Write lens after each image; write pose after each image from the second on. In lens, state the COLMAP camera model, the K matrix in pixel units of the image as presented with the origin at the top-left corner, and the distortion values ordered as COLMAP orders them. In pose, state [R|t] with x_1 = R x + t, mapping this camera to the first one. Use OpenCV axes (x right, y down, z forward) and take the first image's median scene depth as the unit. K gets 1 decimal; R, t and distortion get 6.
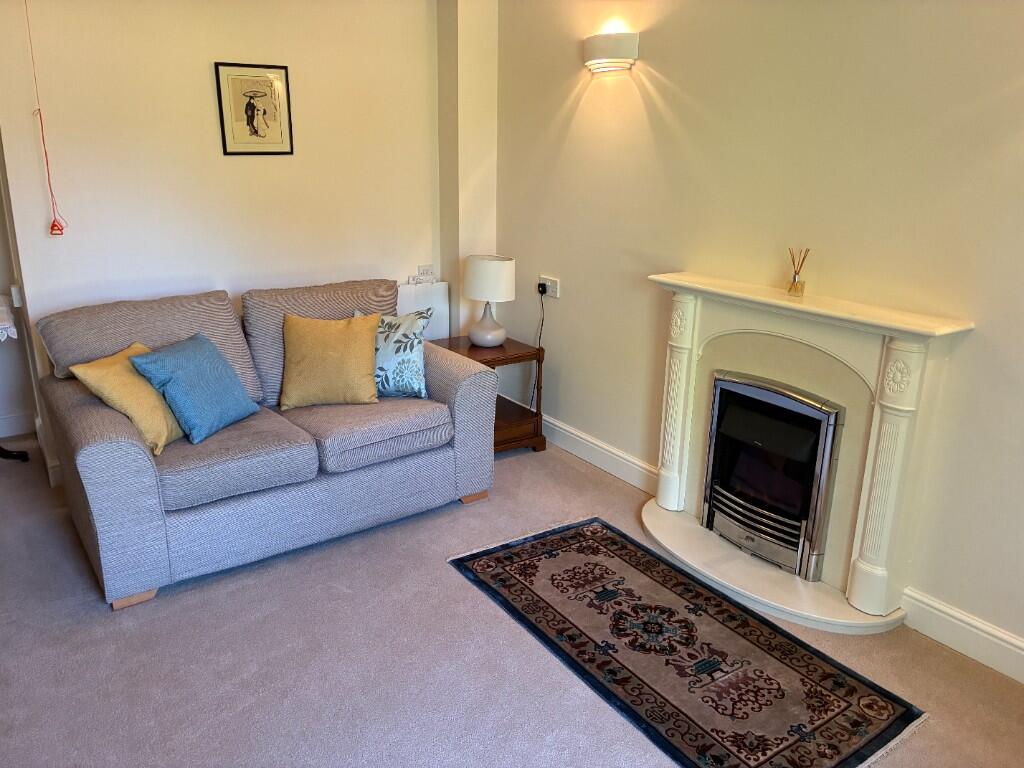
lens RADIAL K [[774.5, 0, 498.1], [0, 774.5, 371.1], [0, 0, 1]] dist [0.053538, -0.068333]
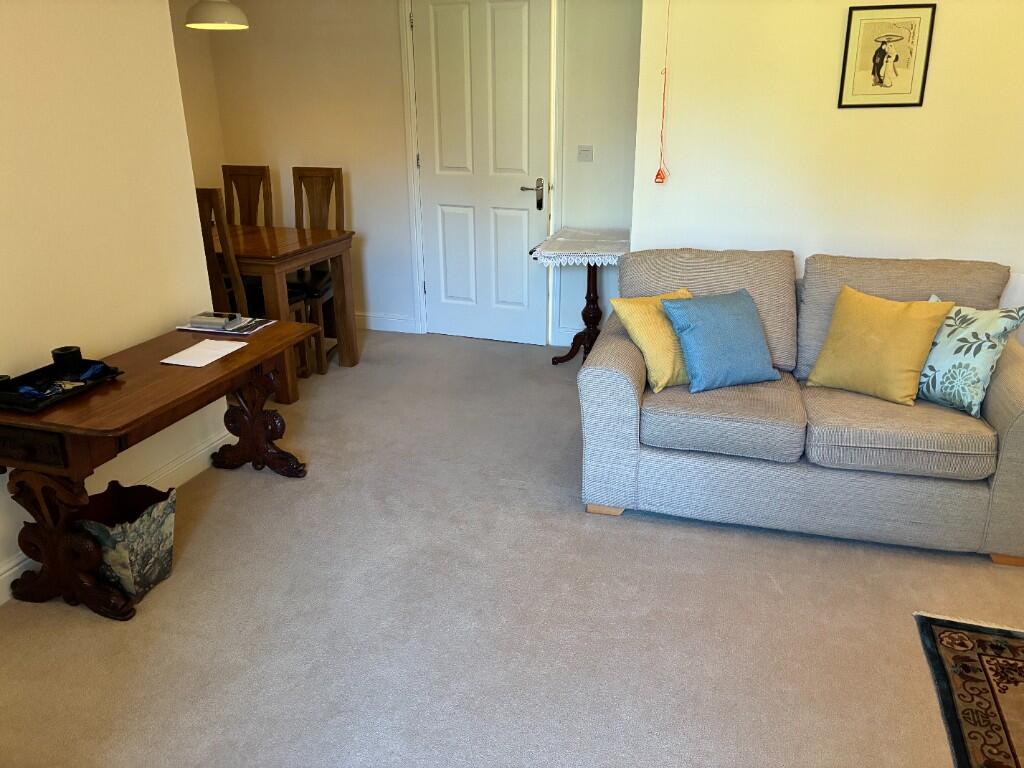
lens RADIAL K [[774.5, 0, 501.2], [0, 774.5, 368.0], [0, 0, 1]] dist [0.053538, -0.068333]
pose [[0.635488, 0.239510, -0.734023, 0.174249], [-0.201314, 0.969186, 0.141954, -0.029429], [0.745405, 0.057559, 0.664123, 0.105297]]
